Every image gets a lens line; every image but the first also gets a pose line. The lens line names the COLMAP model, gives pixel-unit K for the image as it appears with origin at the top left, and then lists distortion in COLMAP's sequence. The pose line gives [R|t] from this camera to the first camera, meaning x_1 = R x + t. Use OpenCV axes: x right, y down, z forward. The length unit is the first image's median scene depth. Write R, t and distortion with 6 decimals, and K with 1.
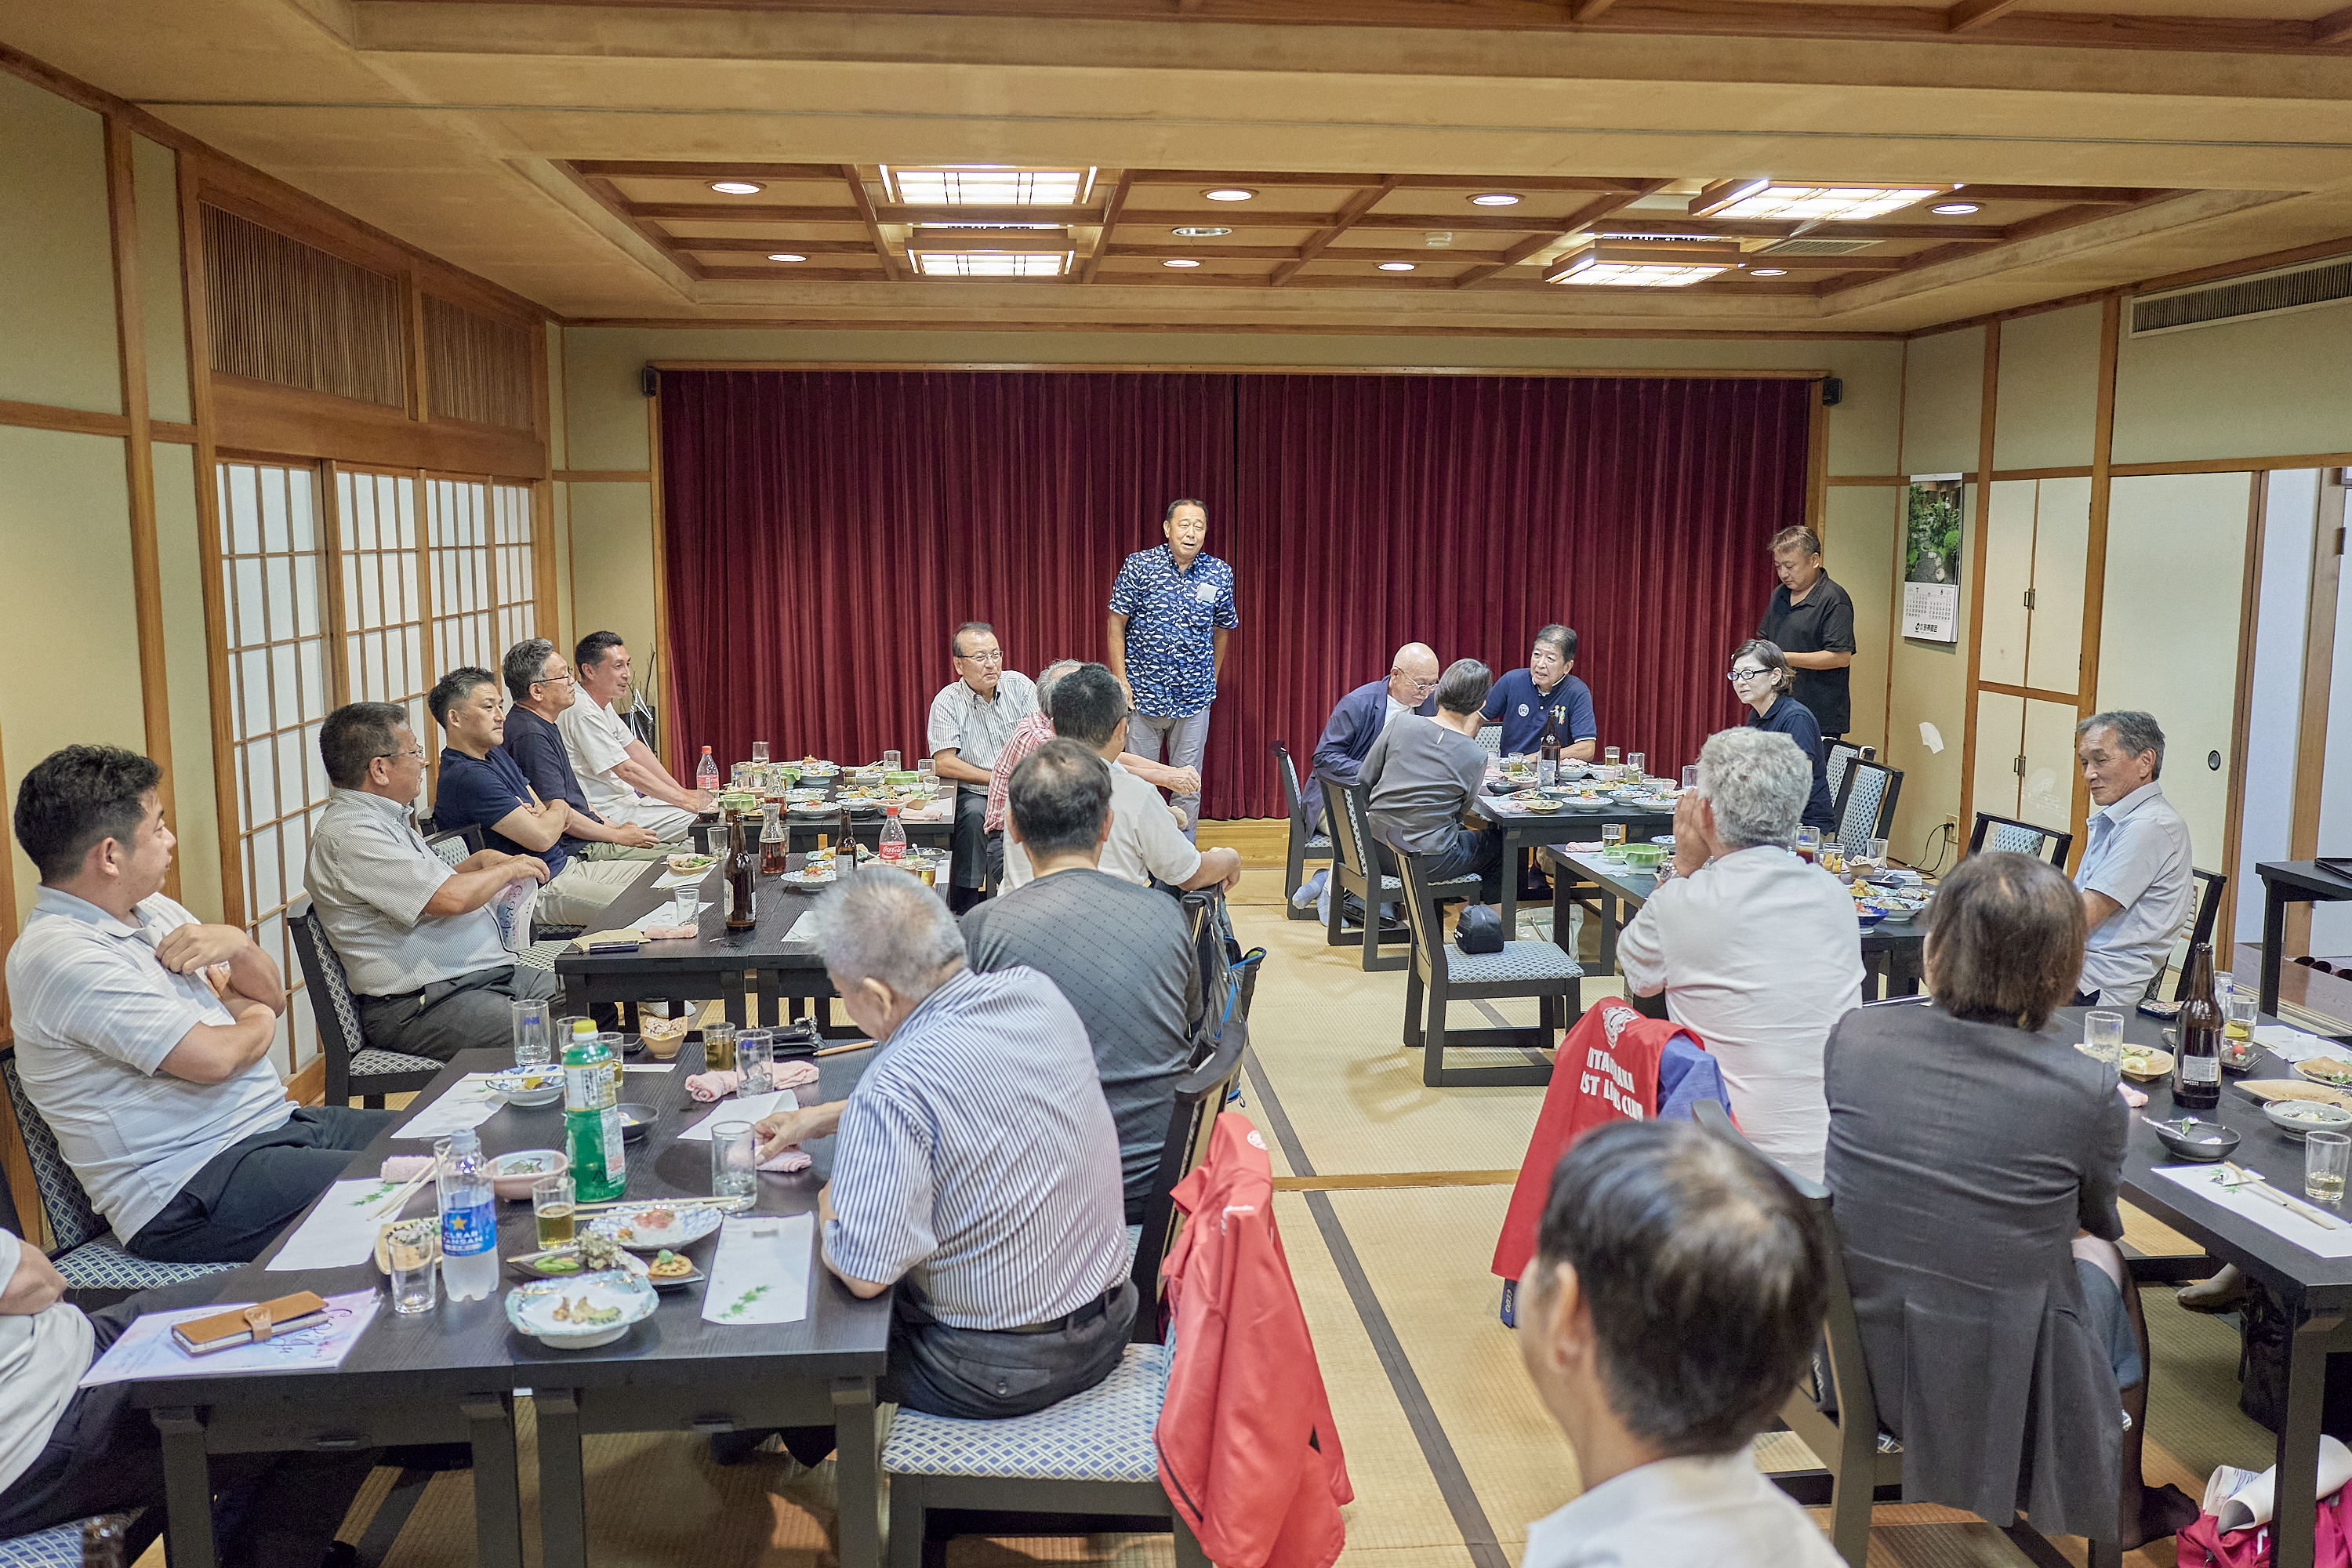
lens RADIAL K [[1877.8, 0, 1178.2], [0, 1877.8, 830.4], [0, 0, 1]] dist [-0.014004, -0.006578]
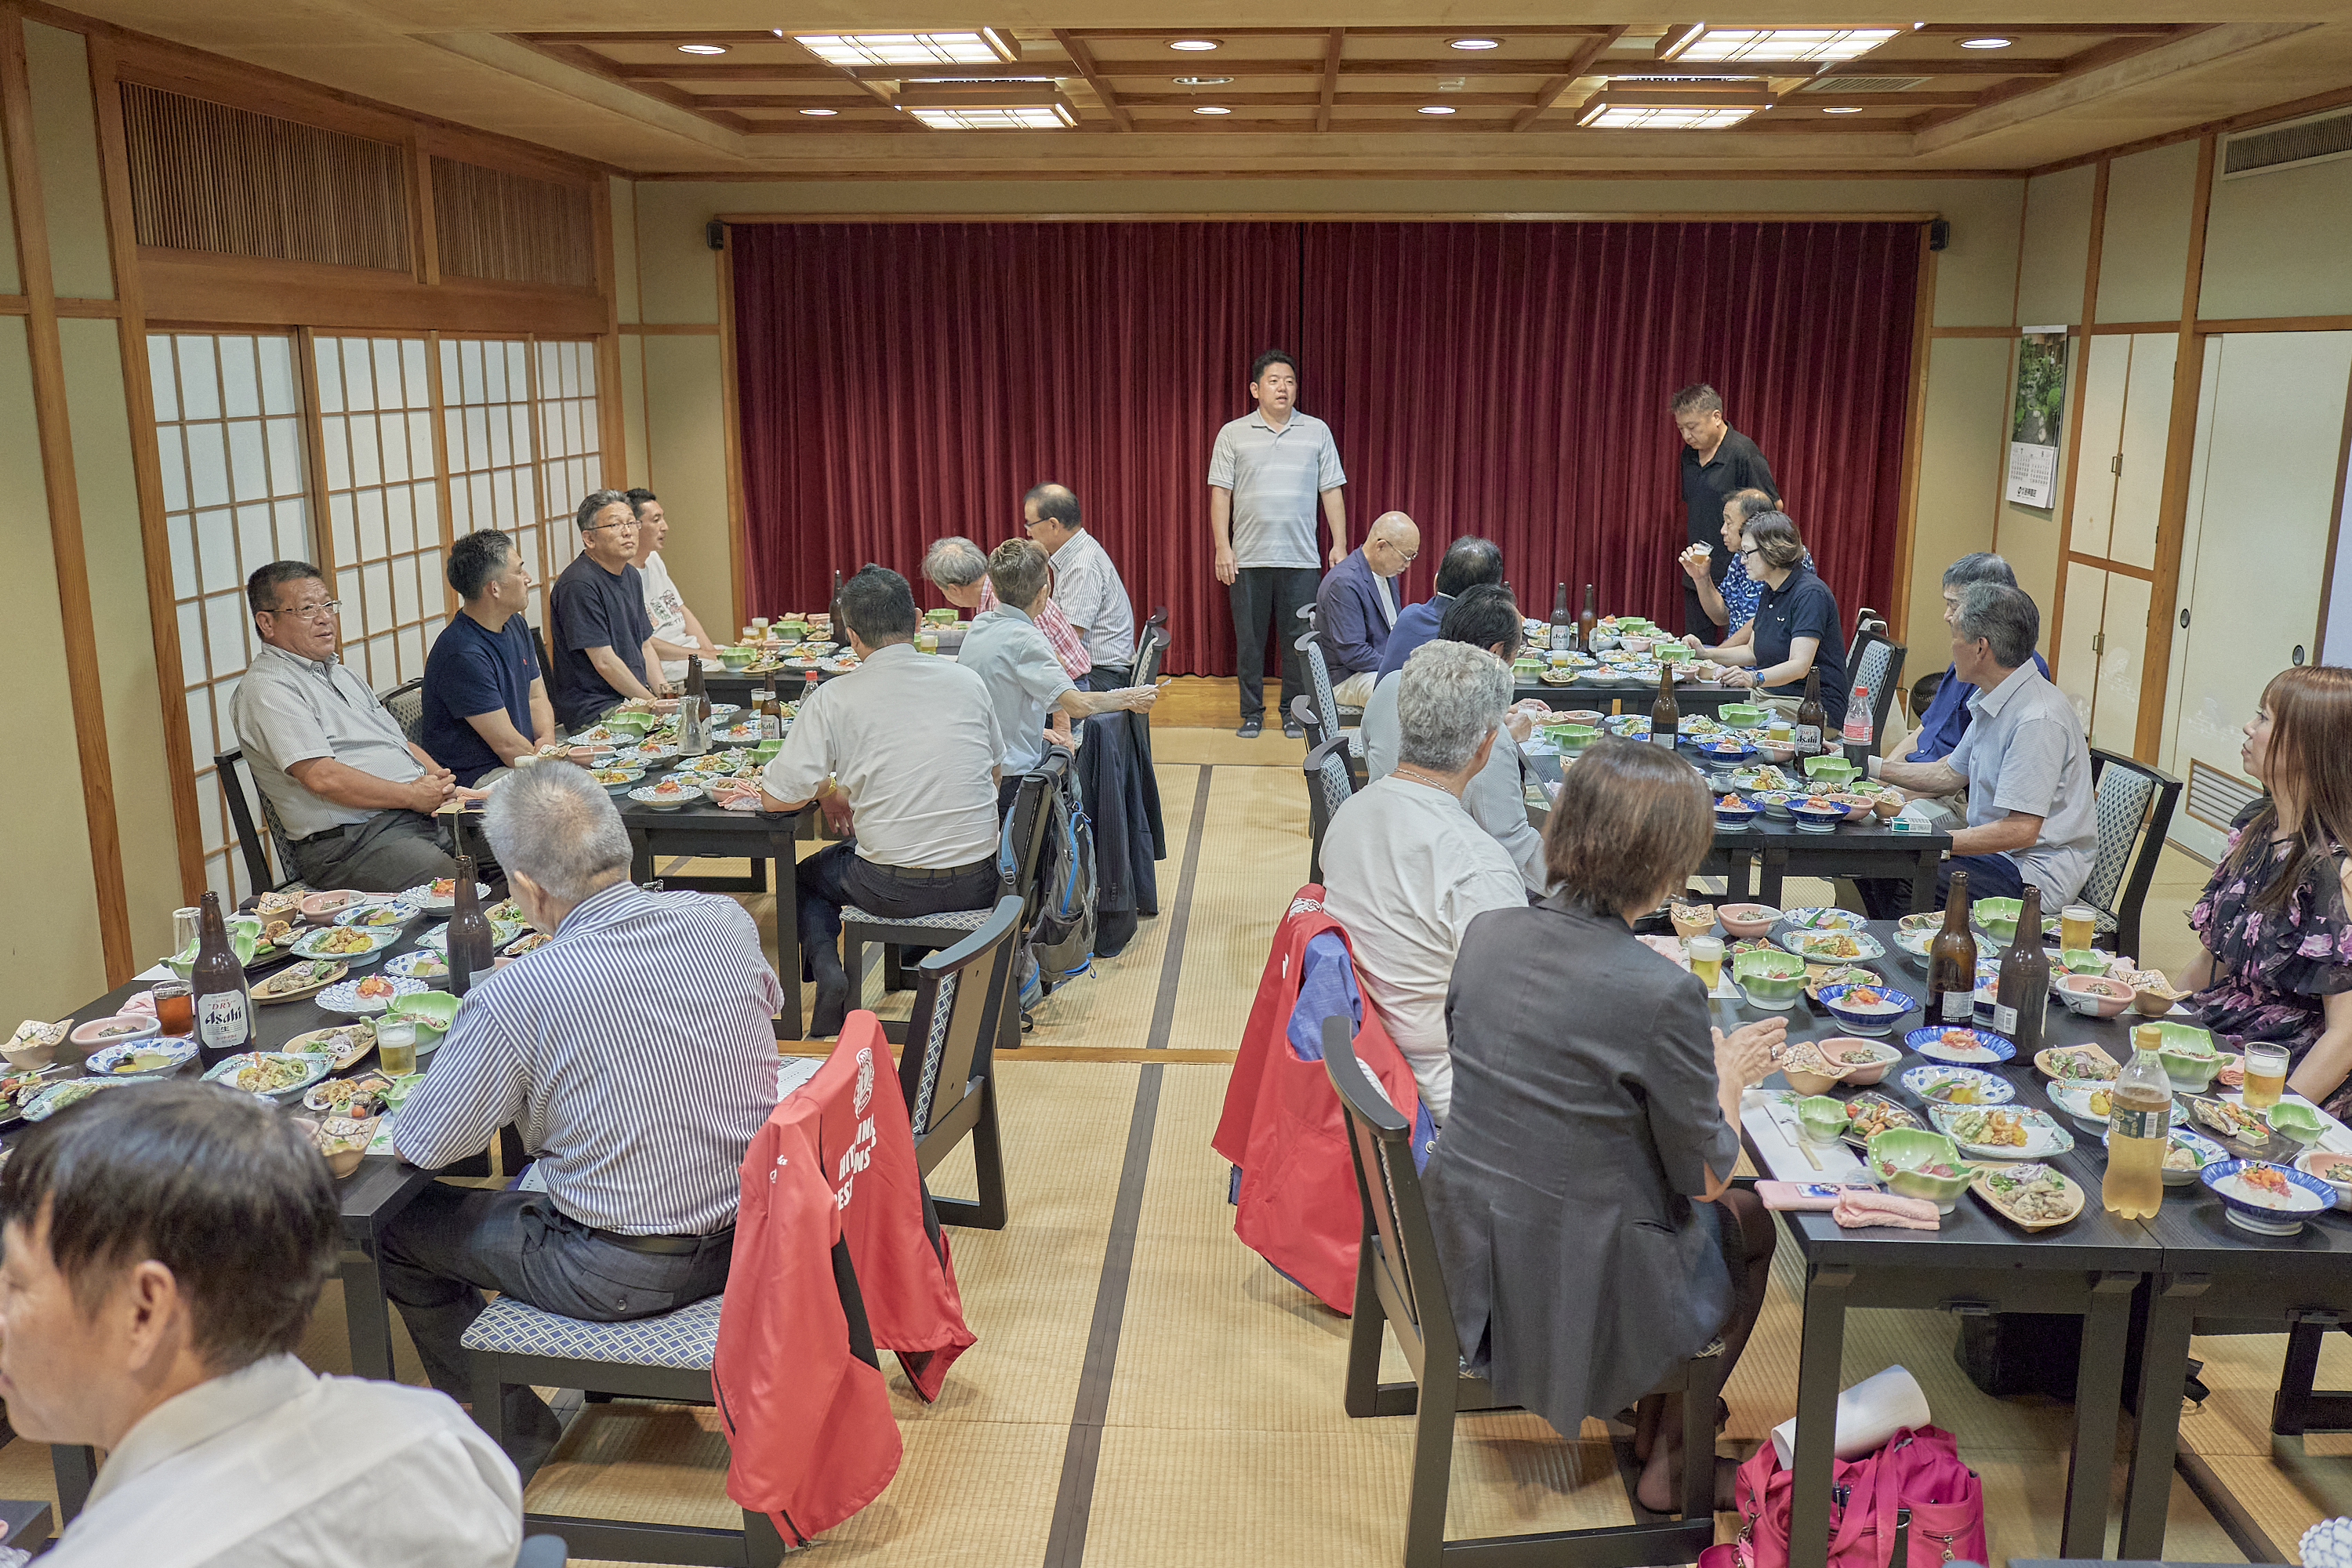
lens RADIAL K [[1877.8, 0, 1197.6], [0, 1877.8, 812.2], [0, 0, 1]] dist [-0.014004, -0.006578]
pose [[0.990827, 0.032727, -0.131117, 0.132840], [-0.022751, 0.996781, 0.076872, -0.013004], [0.133211, -0.073184, 0.988382, 0.009221]]
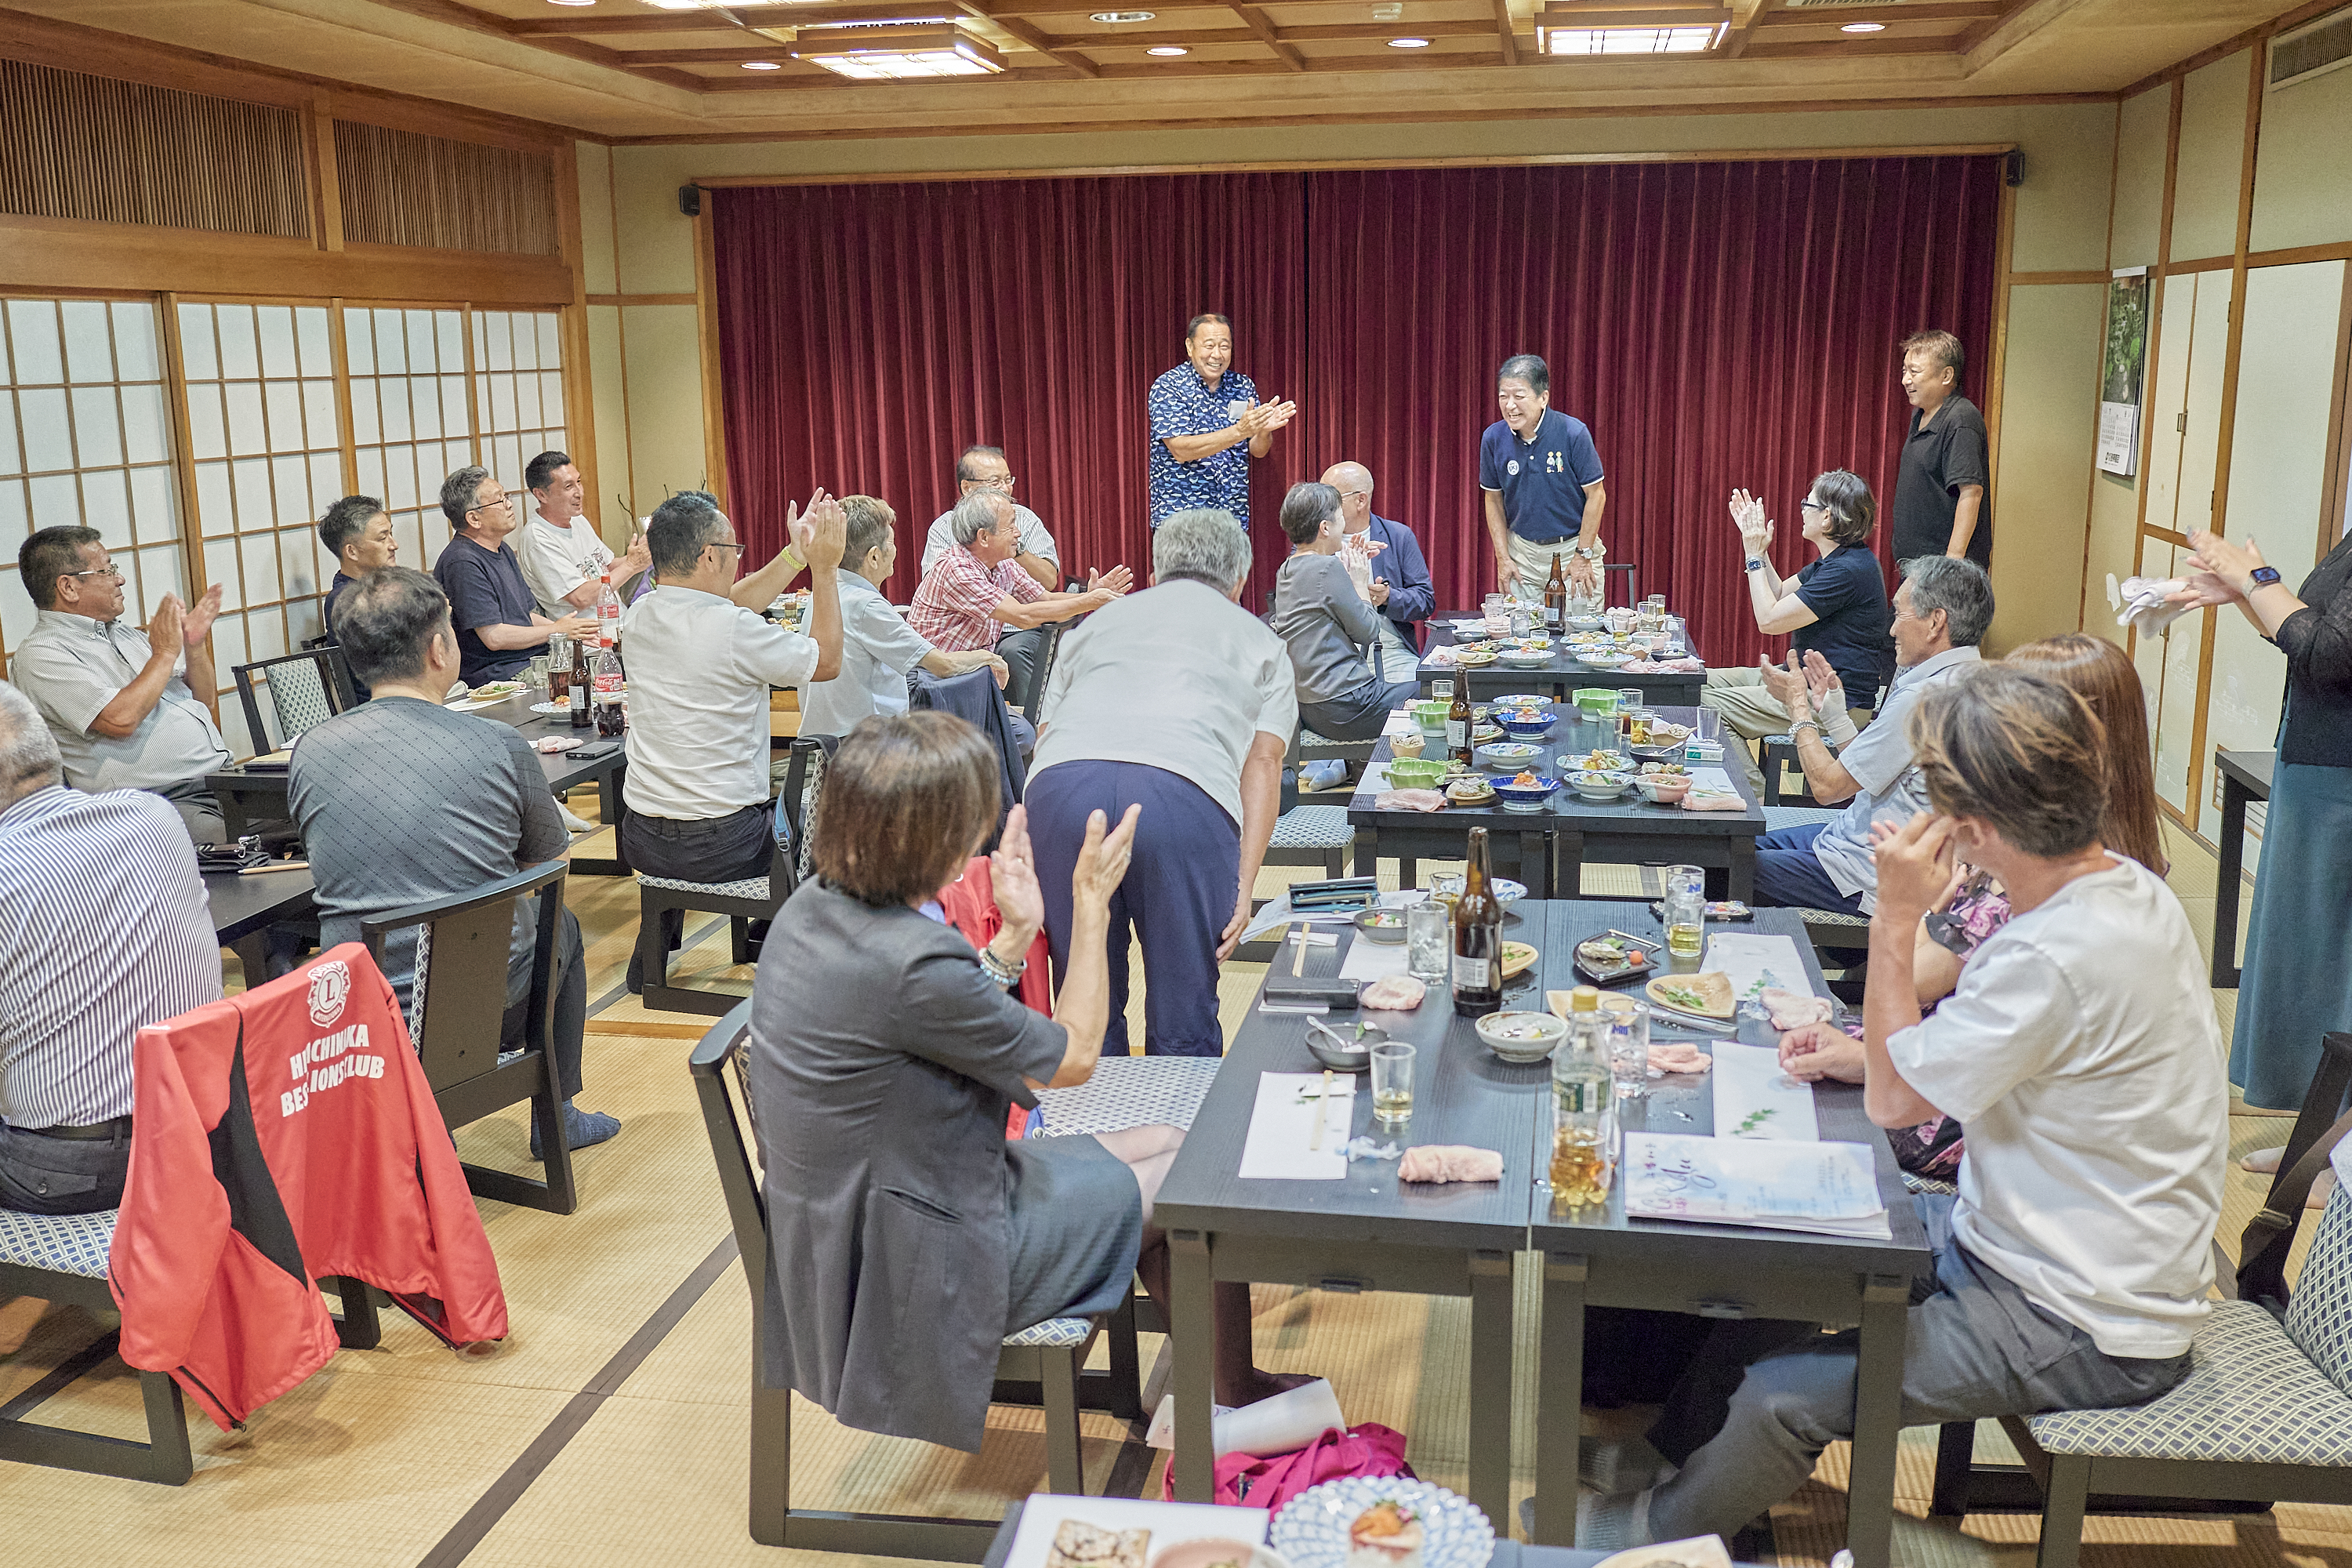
lens RADIAL K [[2041.2, 0, 1199.3], [0, 2041.2, 826.7], [0, 0, 1]] dist [0.004797, -0.060133]
pose [[0.966805, 0.046287, -0.251289, 0.278786], [-0.028938, 0.996963, 0.072302, -0.000391], [0.253873, -0.062630, 0.965208, 0.031116]]
